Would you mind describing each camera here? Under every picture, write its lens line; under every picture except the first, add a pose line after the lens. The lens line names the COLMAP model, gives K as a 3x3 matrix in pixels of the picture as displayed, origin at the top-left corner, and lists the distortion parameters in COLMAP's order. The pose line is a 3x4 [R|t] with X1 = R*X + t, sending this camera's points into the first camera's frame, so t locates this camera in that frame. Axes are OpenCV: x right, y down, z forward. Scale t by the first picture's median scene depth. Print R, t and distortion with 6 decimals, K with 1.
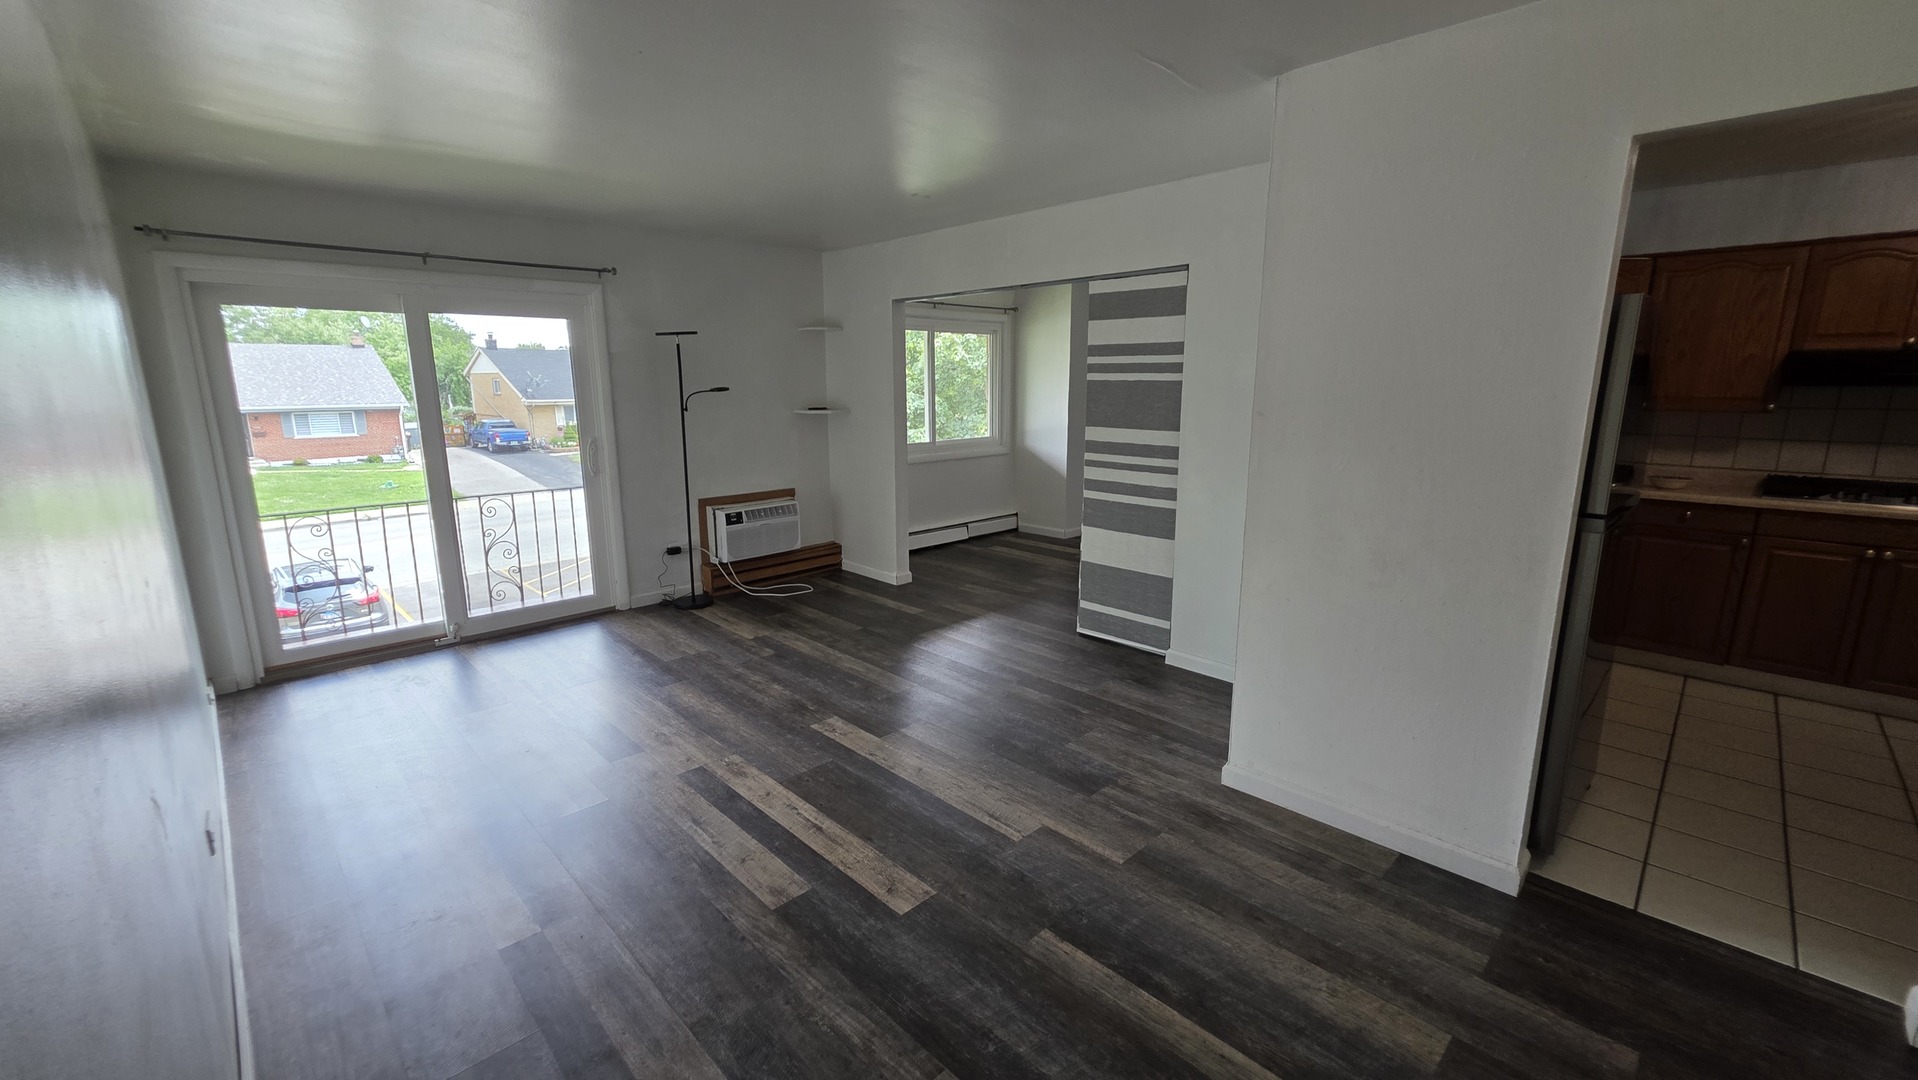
lens RADIAL K [[769.9, 0, 955.3], [0, 769.9, 535.0], [0, 0, 1]] dist [0.004582, -0.001940]
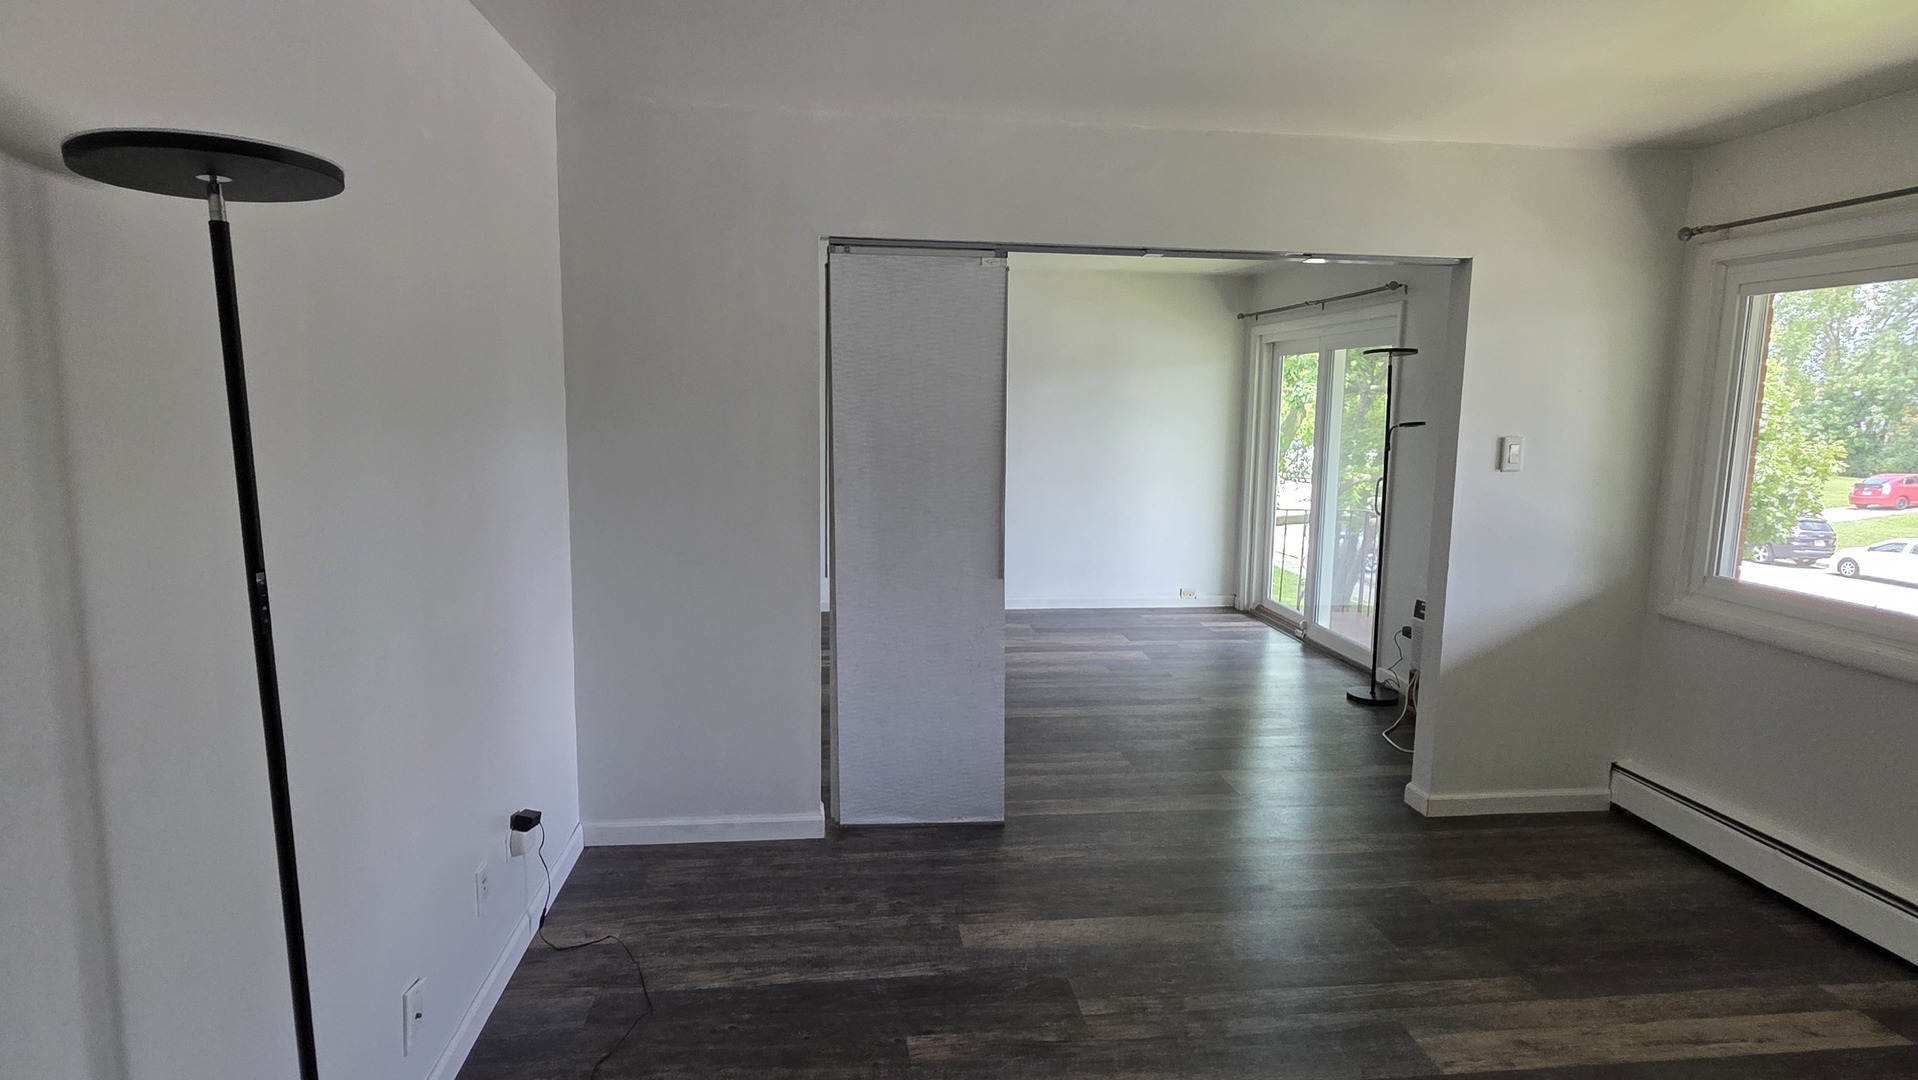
lens RADIAL K [[1010.3, 0, 952.8], [0, 1010.3, 543.0], [0, 0, 1]] dist [0.003174, -0.001794]
pose [[-0.610130, 0.107273, -0.785006, 0.954720], [-0.169217, 0.950288, 0.261379, -0.346265], [0.774020, 0.292311, -0.561646, 1.653266]]
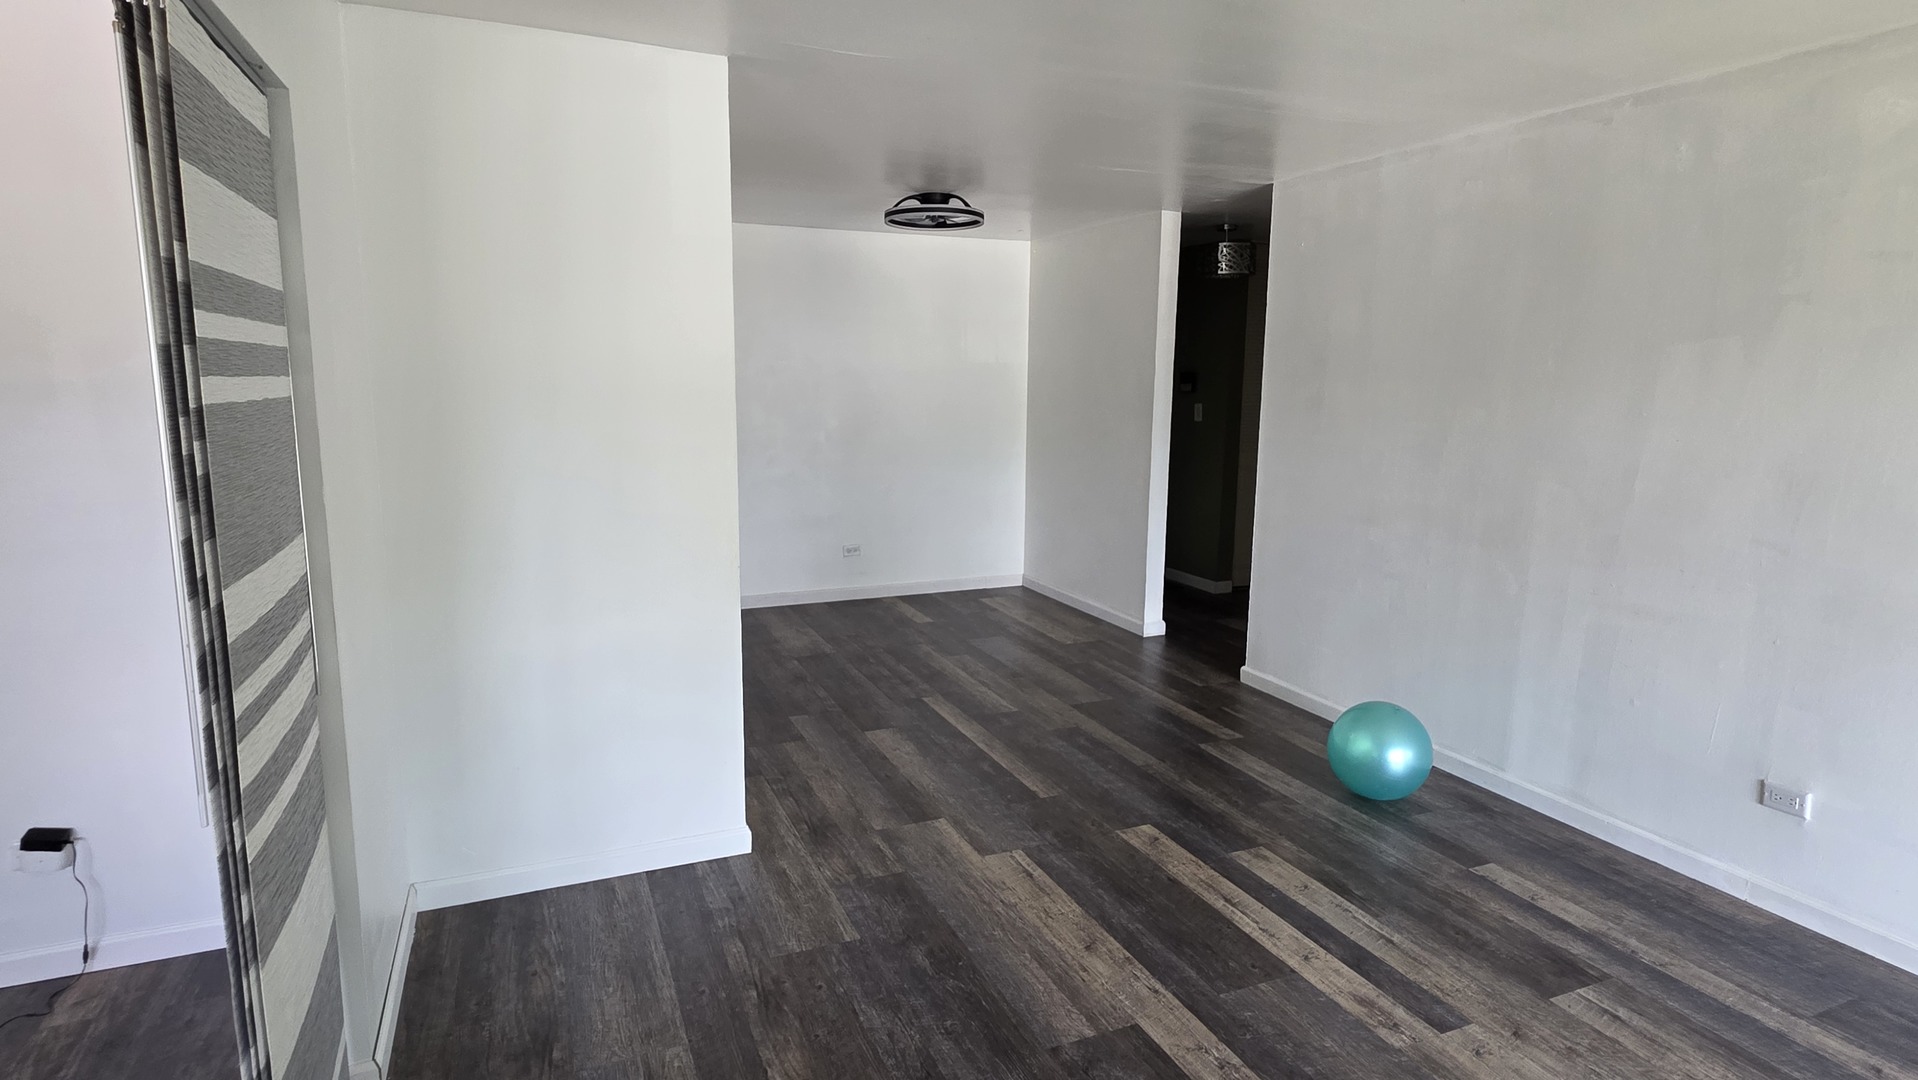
lens RADIAL K [[1010.3, 0, 949.2], [0, 1010.3, 524.6], [0, 0, 1]] dist [0.003174, -0.001794]
pose [[-0.931495, -0.059937, 0.358781, -0.186837], [0.066749, 0.941419, 0.330568, -0.291275], [-0.357576, 0.331871, -0.872927, 1.374281]]
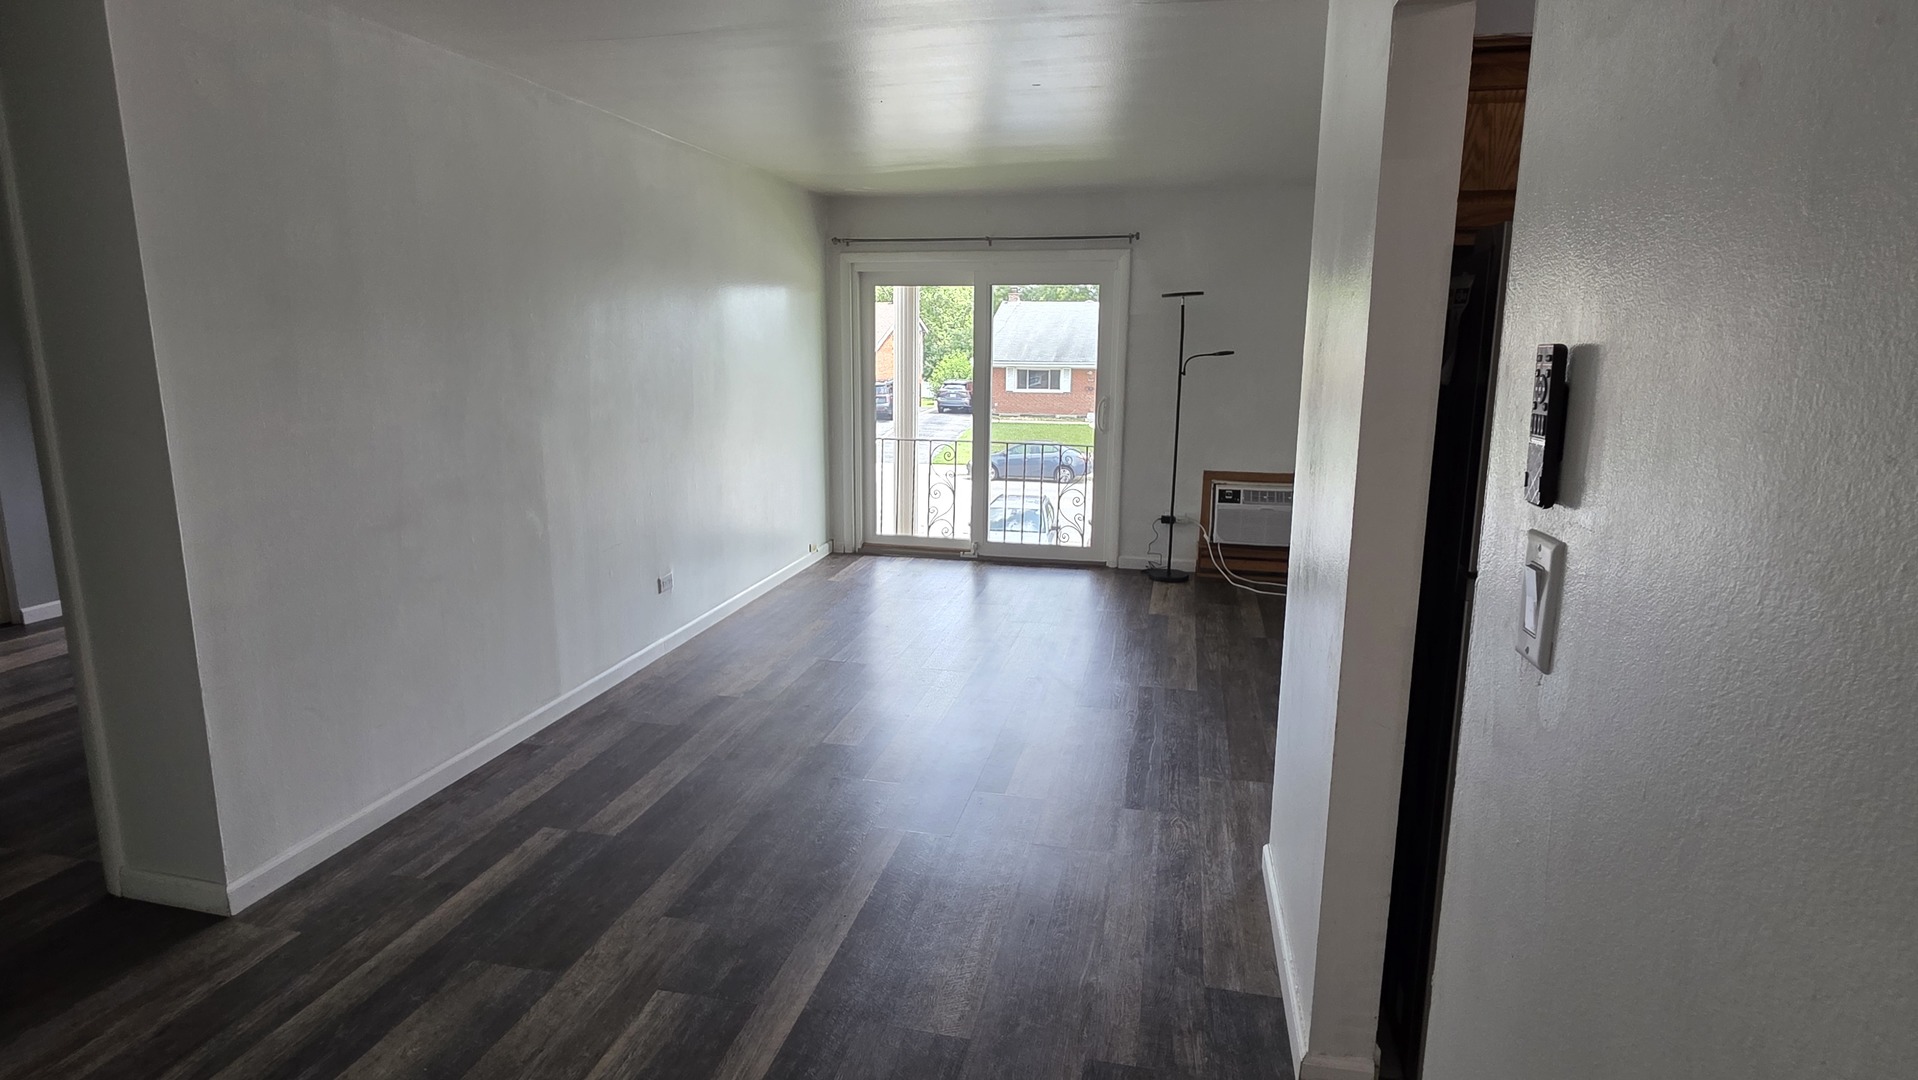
lens RADIAL K [[1010.3, 0, 952.2], [0, 1010.3, 535.7], [0, 0, 1]] dist [0.003174, -0.001794]
pose [[0.540862, 0.170537, -0.823642, 0.739892], [-0.177540, 0.980314, 0.086391, -0.029668], [0.822161, 0.099504, 0.560492, 0.105305]]
